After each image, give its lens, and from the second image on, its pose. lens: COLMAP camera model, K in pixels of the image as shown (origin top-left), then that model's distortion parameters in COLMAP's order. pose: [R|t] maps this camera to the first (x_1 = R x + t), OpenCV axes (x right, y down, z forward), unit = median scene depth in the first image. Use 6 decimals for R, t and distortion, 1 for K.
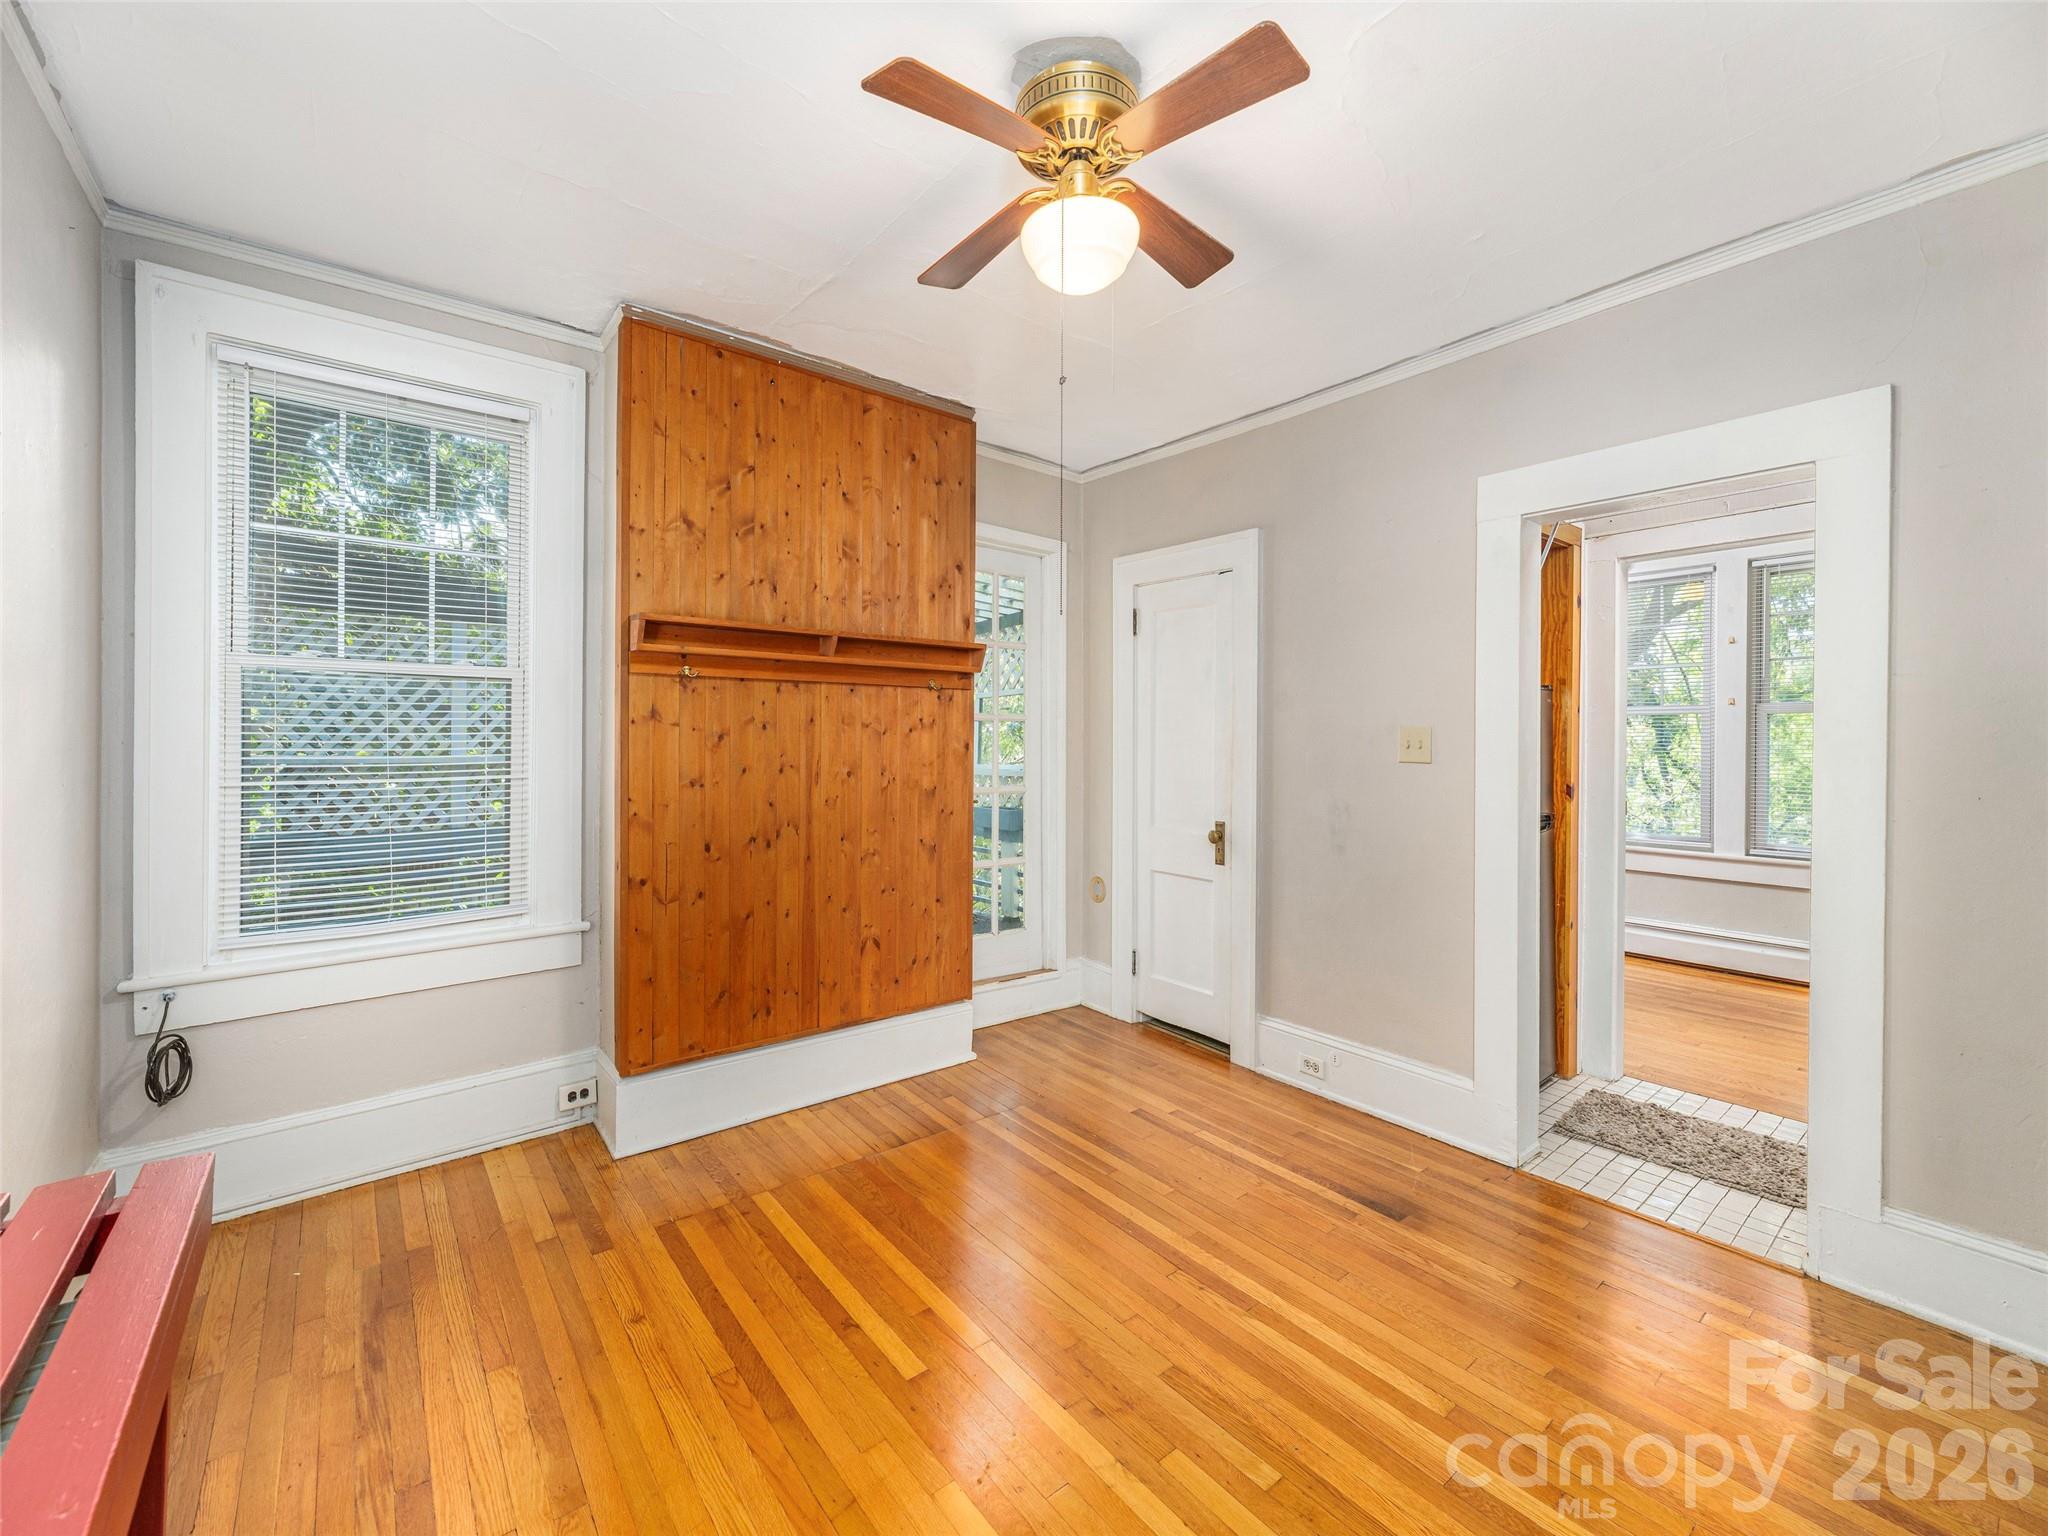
lens RADIAL K [[842.3, 0, 1029.1], [0, 842.3, 747.5], [0, 0, 1]] dist [0.001618, 0.000114]
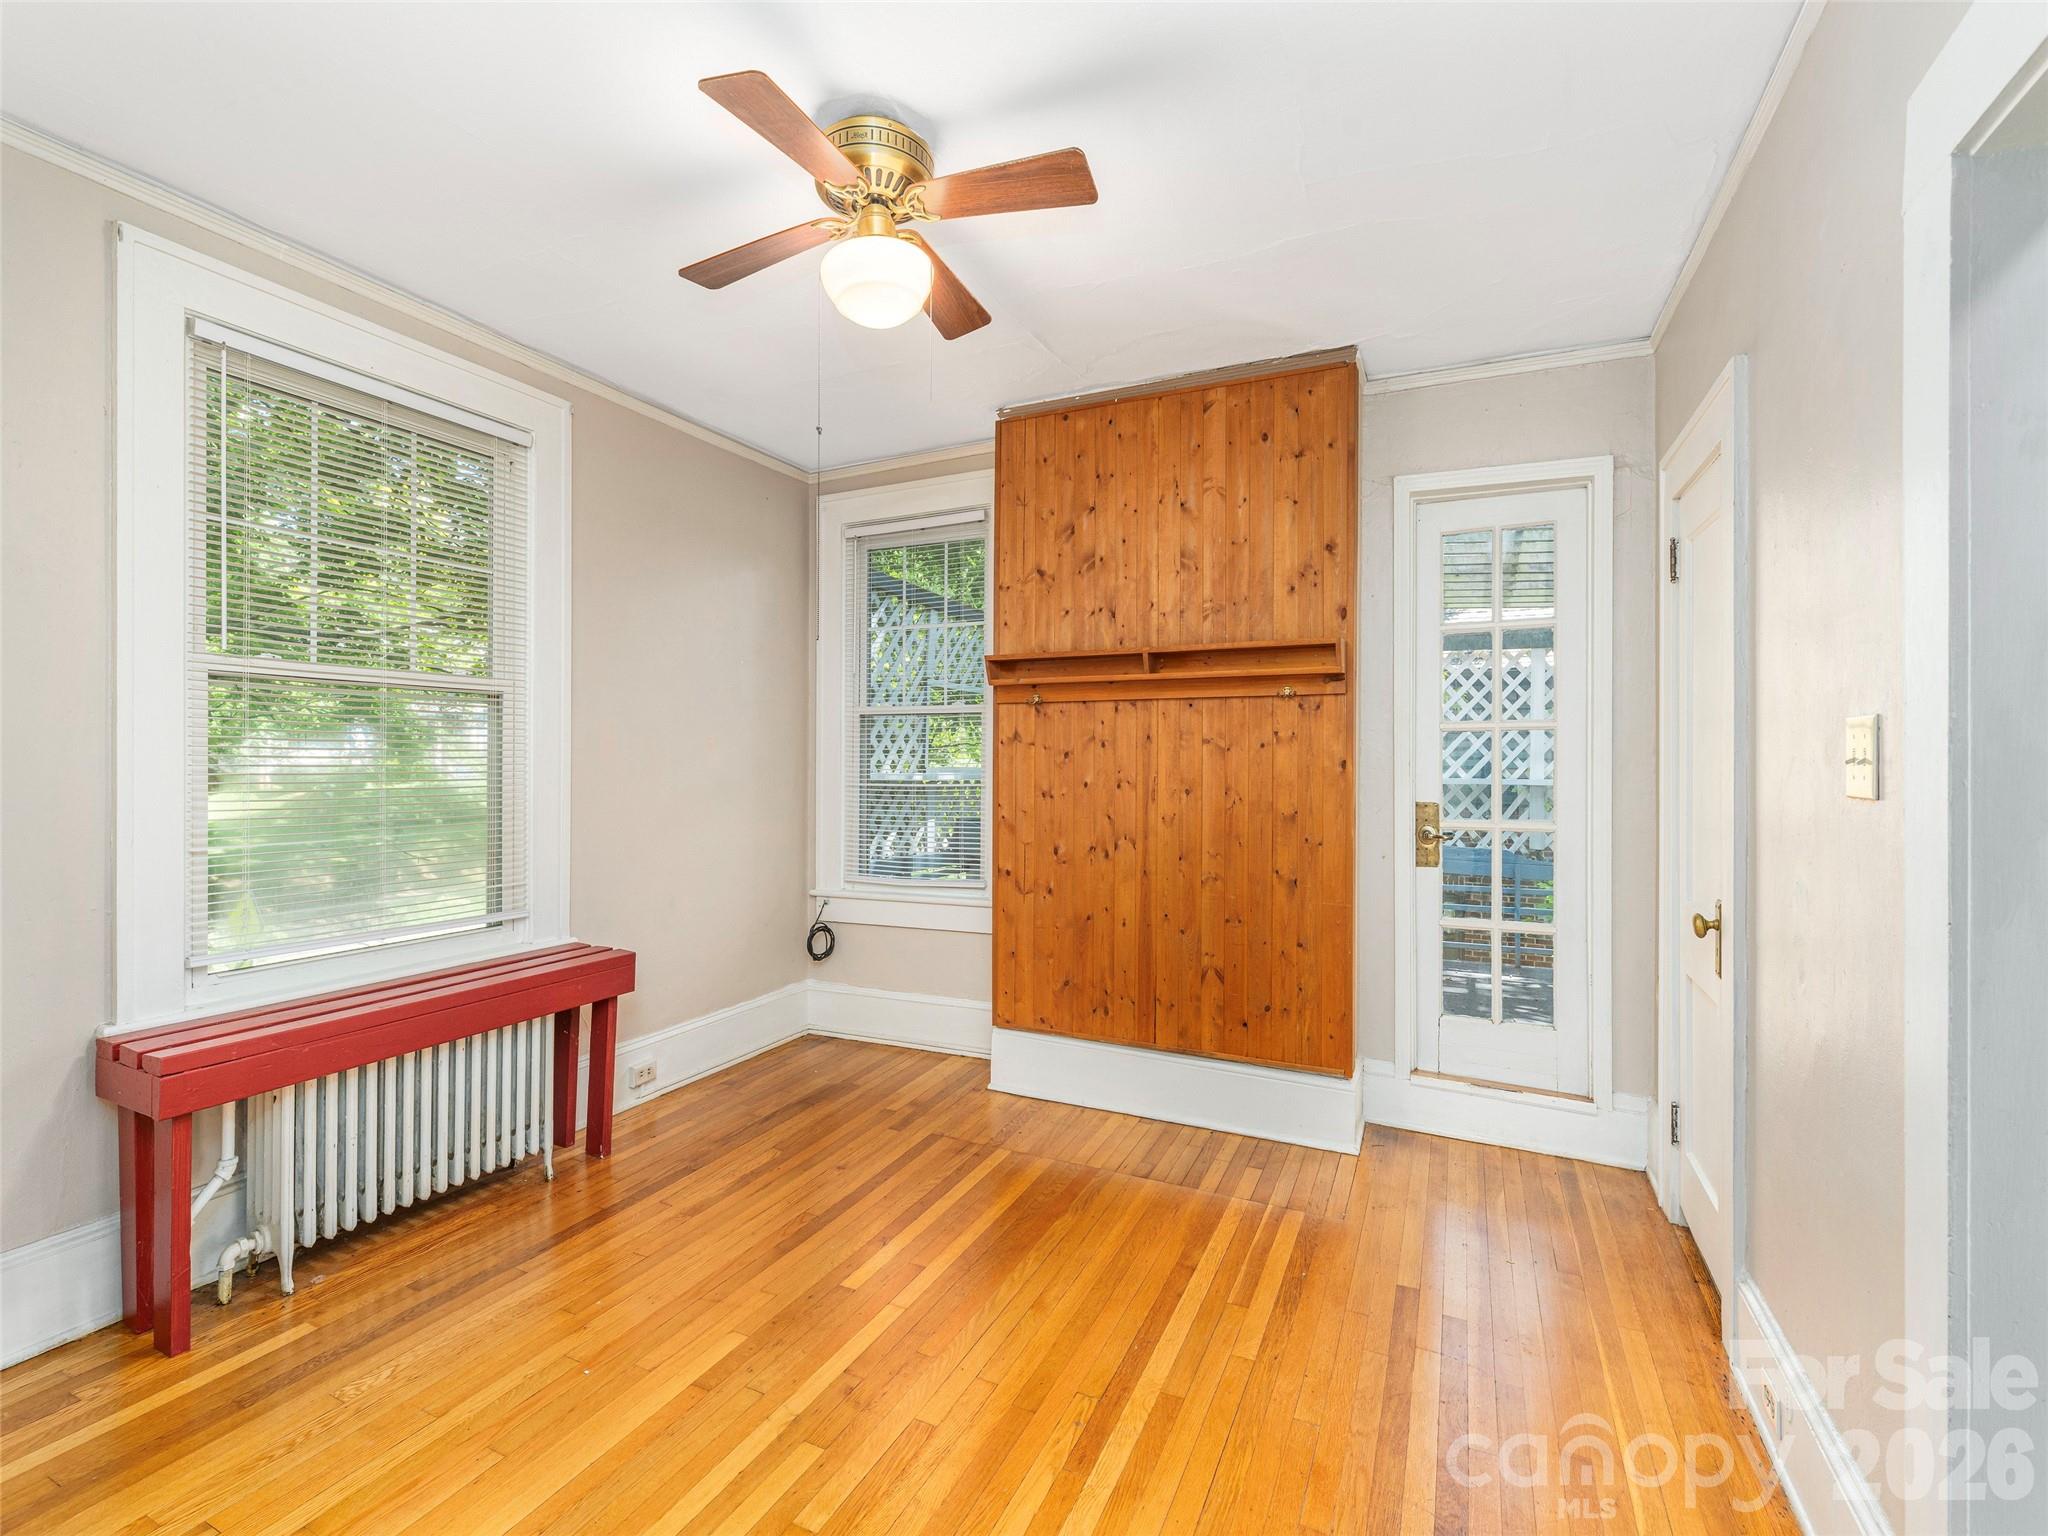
lens RADIAL K [[924.0, 0, 1029.1], [0, 924.0, 763.2], [0, 0, 1]] dist [0.001156, 0.000128]
pose [[0.441407, 0.001277, -0.897306, 0.688742], [-0.008009, 0.999965, -0.002517, 0.002599], [0.897271, 0.008298, 0.441402, 0.387338]]
